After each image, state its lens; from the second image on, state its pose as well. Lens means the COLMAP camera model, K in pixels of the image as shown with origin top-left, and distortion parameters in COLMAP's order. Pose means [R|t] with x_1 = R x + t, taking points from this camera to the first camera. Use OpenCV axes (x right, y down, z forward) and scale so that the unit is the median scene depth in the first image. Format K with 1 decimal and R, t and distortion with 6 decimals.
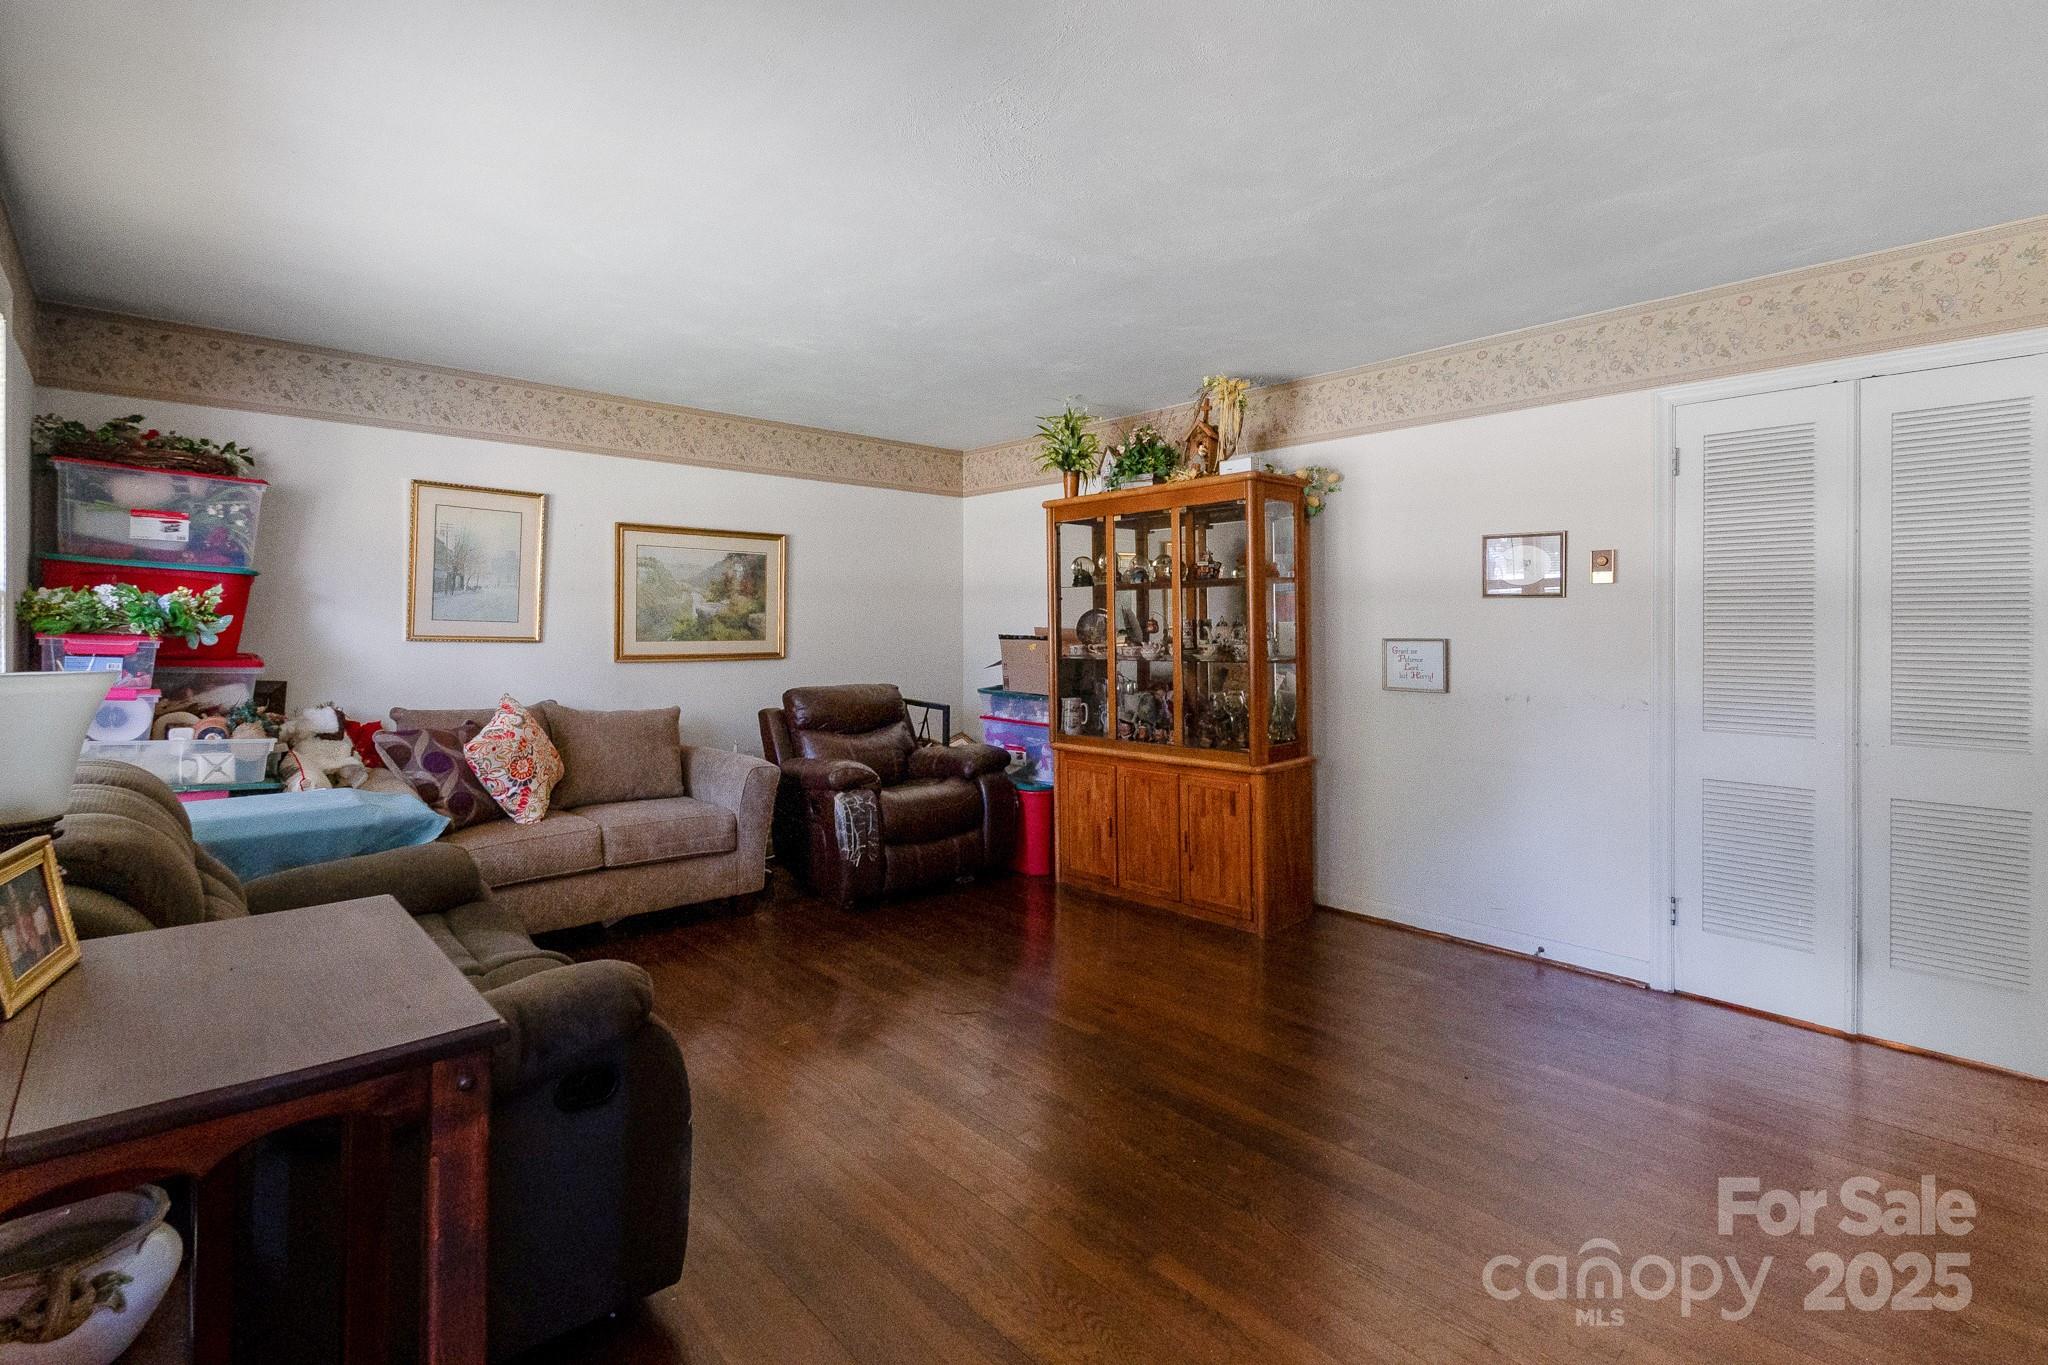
lens RADIAL K [[951.6, 0, 1021.1], [0, 951.6, 632.4], [0, 0, 1]] dist [0.000395, 0.000040]
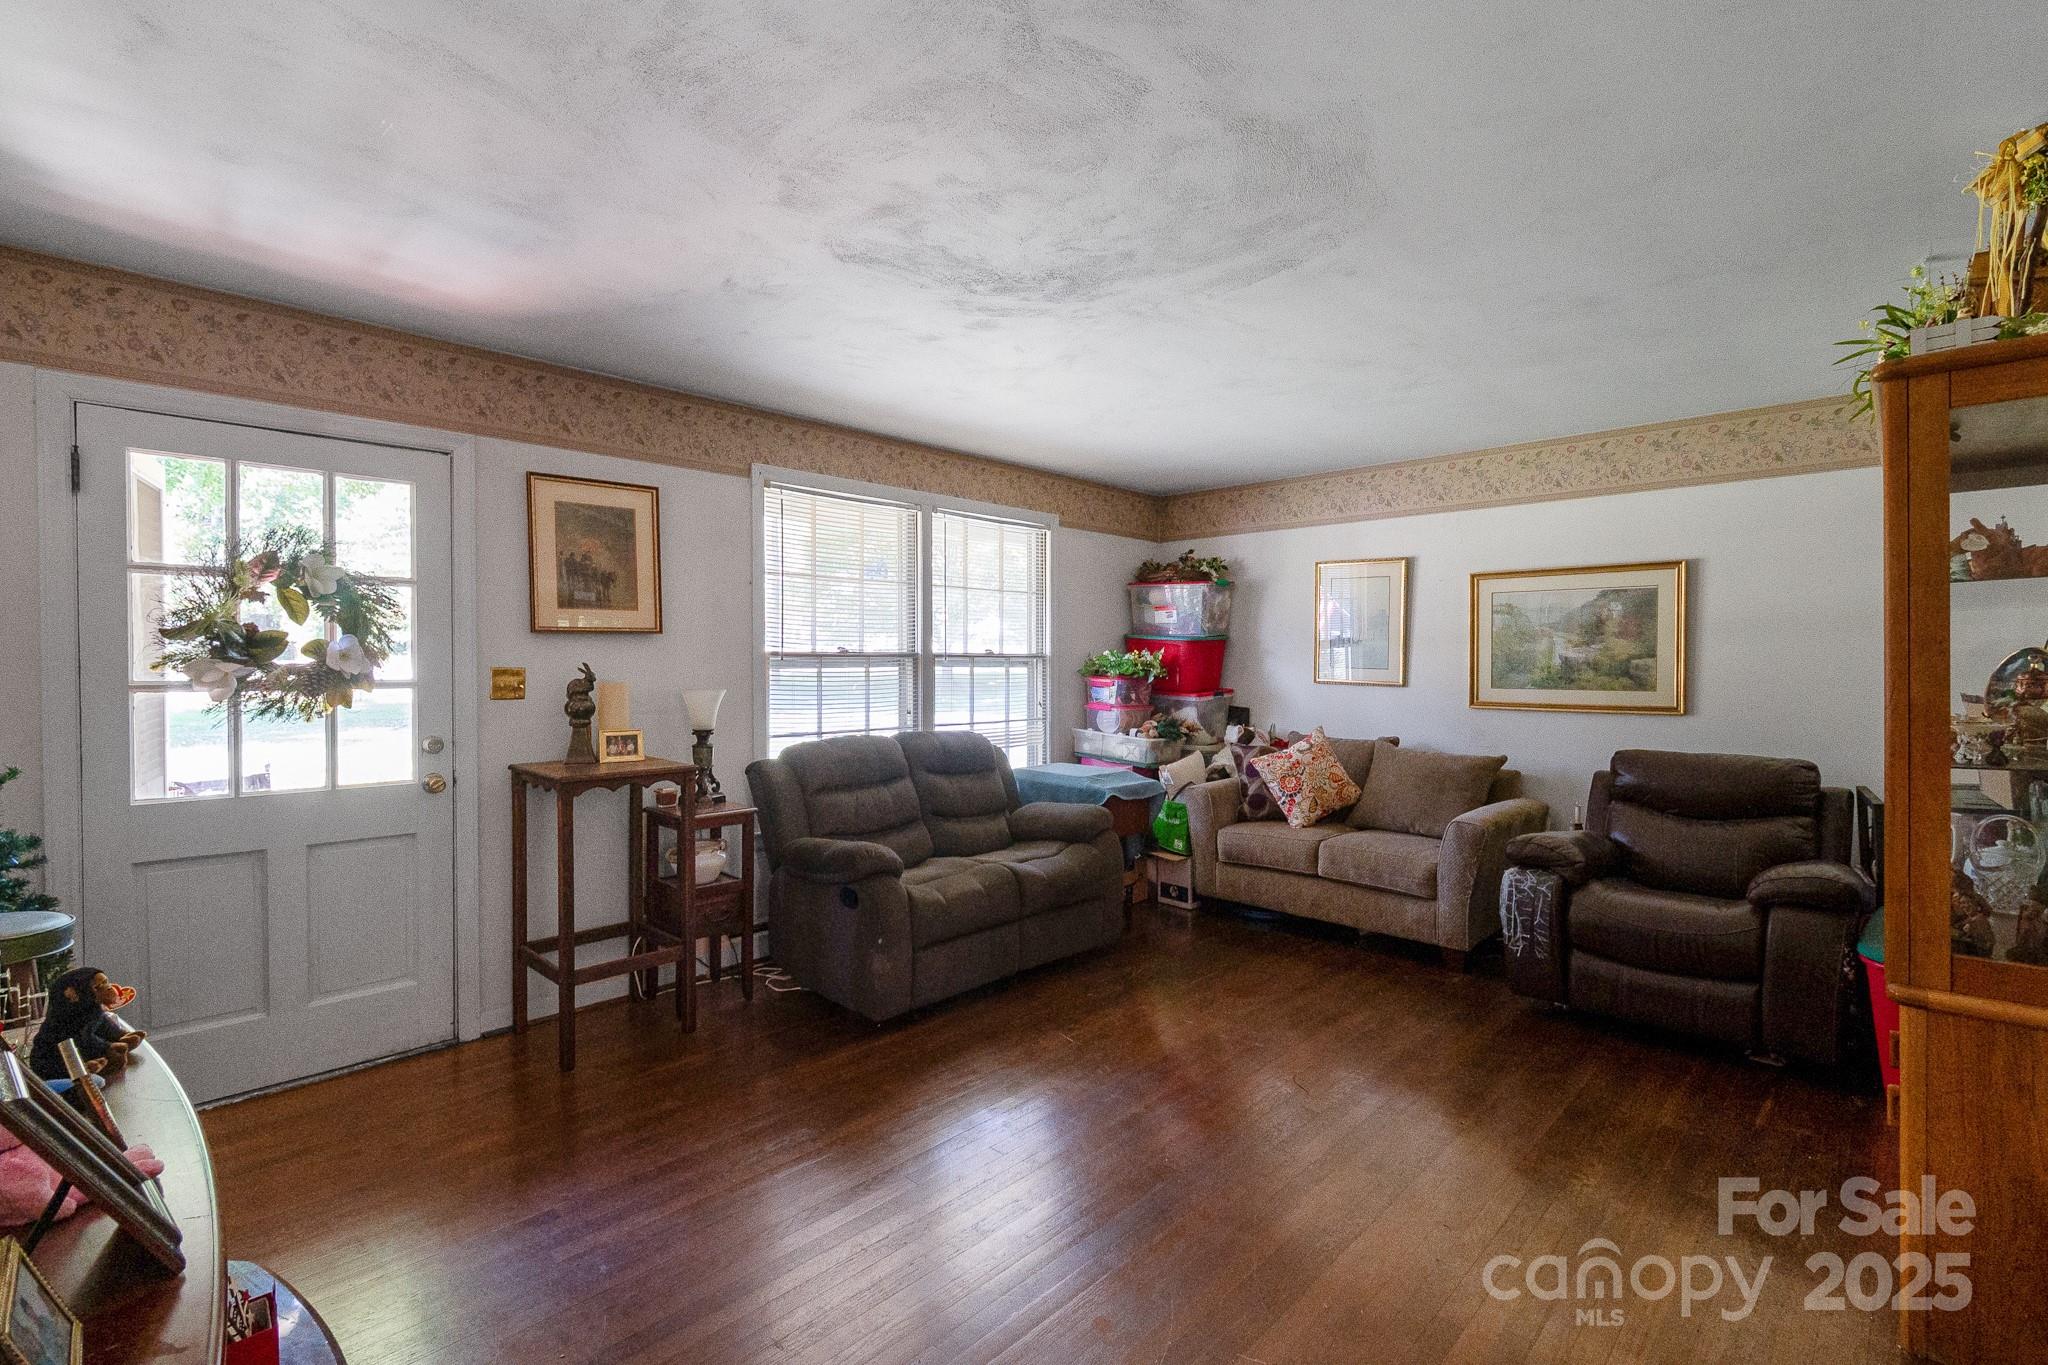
lens RADIAL K [[922.8, 0, 1007.2], [0, 922.8, 679.6], [0, 0, 1]] dist [0.002823, 0.000177]
pose [[0.048848, 0.017339, -0.998656, 0.650467], [-0.005101, 0.999841, 0.017110, -0.016373], [0.998793, 0.004258, 0.048929, 0.512080]]
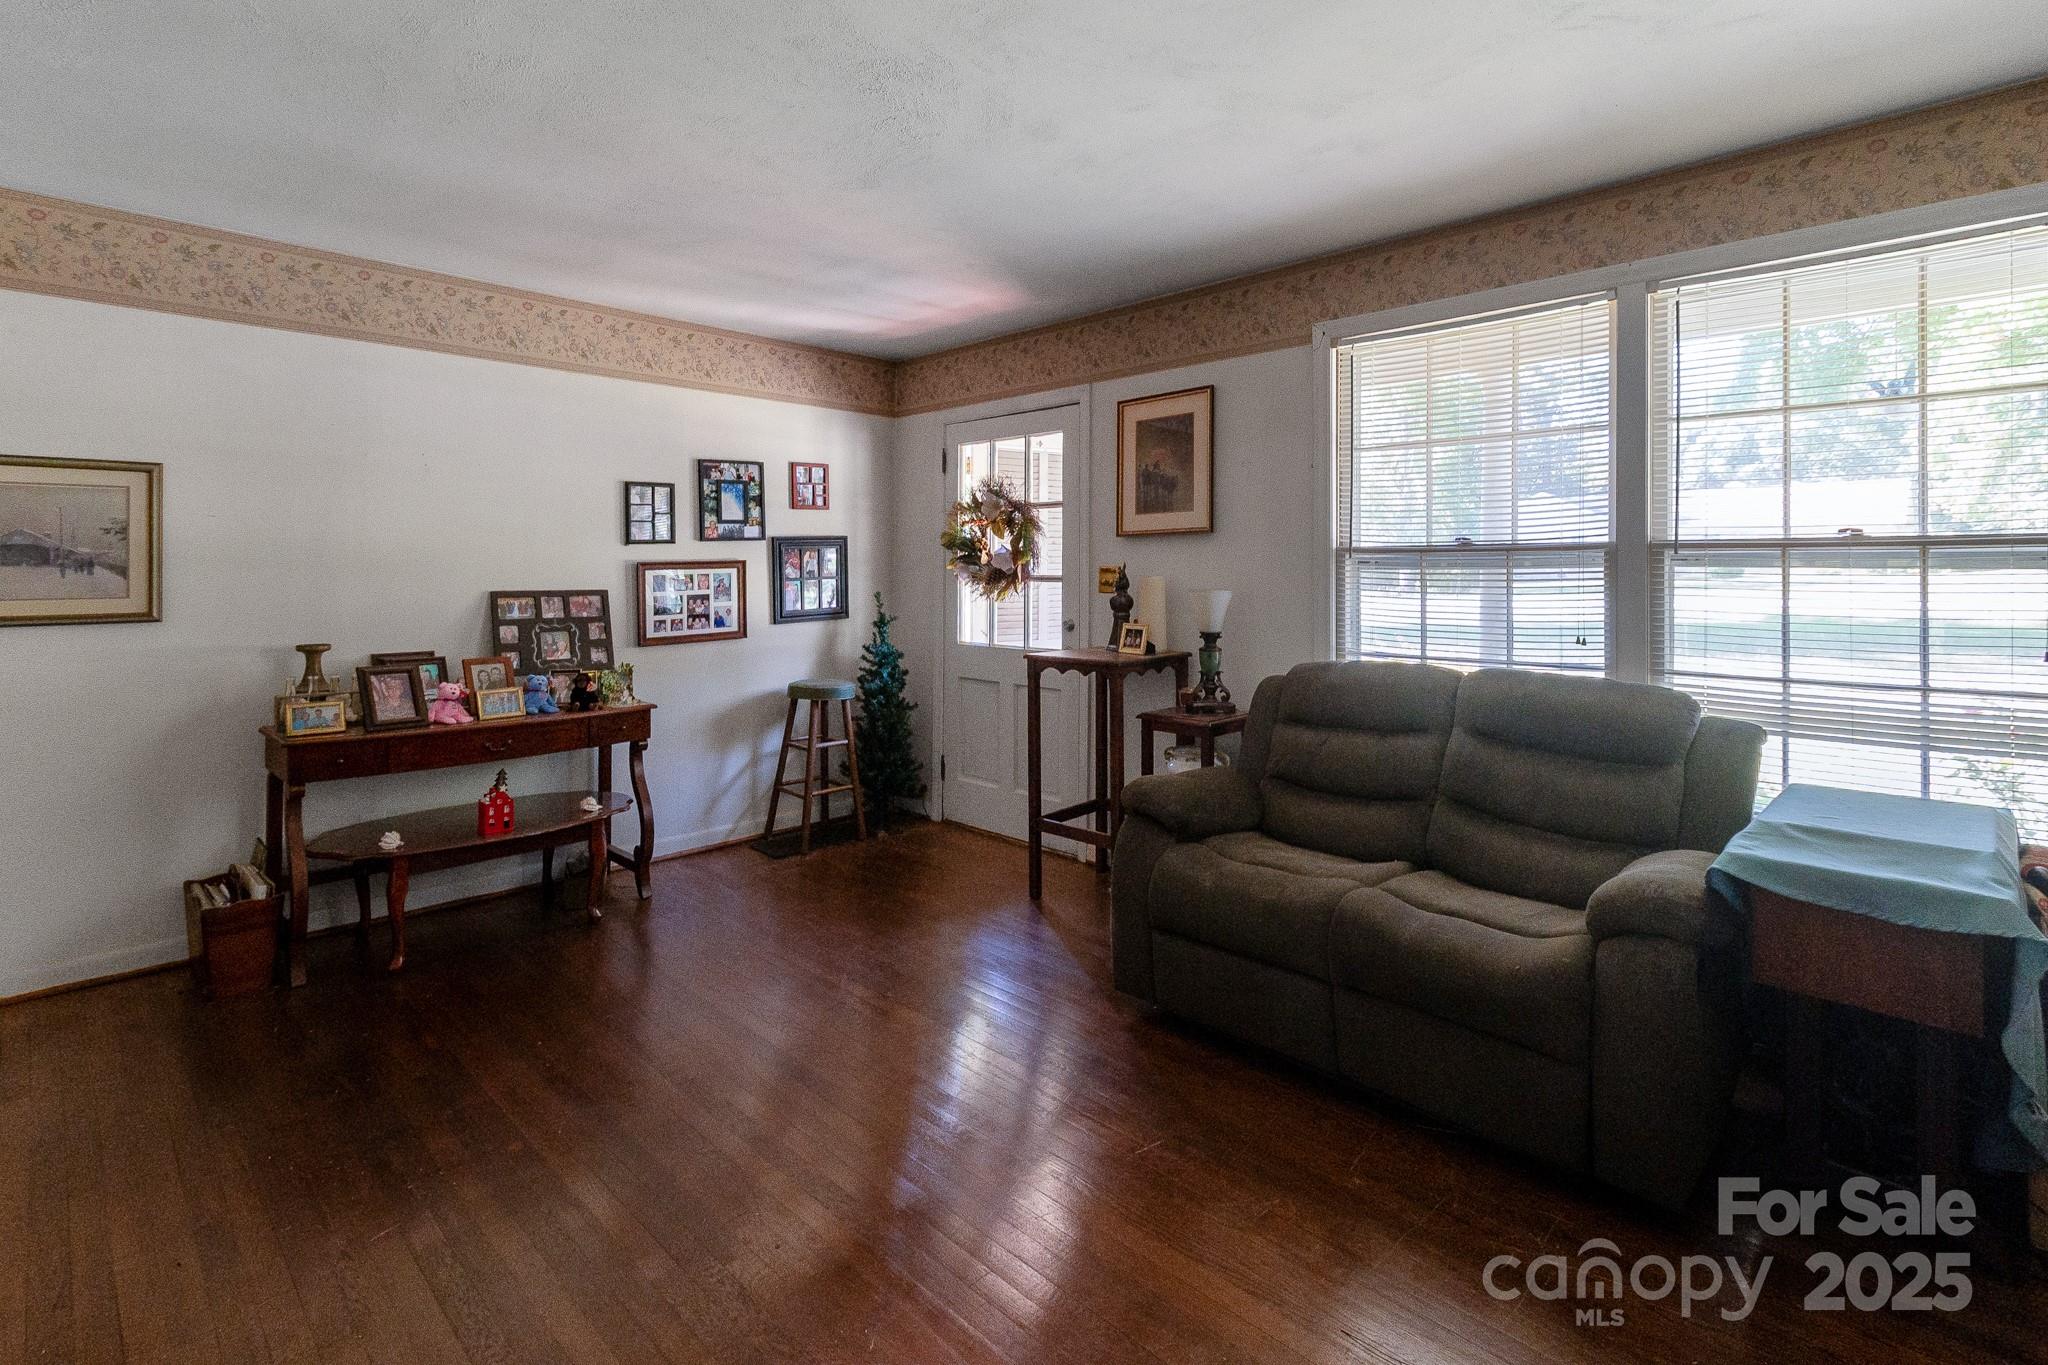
lens RADIAL K [[948.4, 0, 1027.5], [0, 948.4, 562.4], [0, 0, 1]] dist [0.000254, -0.000109]
pose [[-0.998613, -0.005559, -0.052355, -0.043081], [-0.005312, 0.999974, -0.004854, -0.009843], [0.052381, -0.004569, -0.998617, 1.118694]]
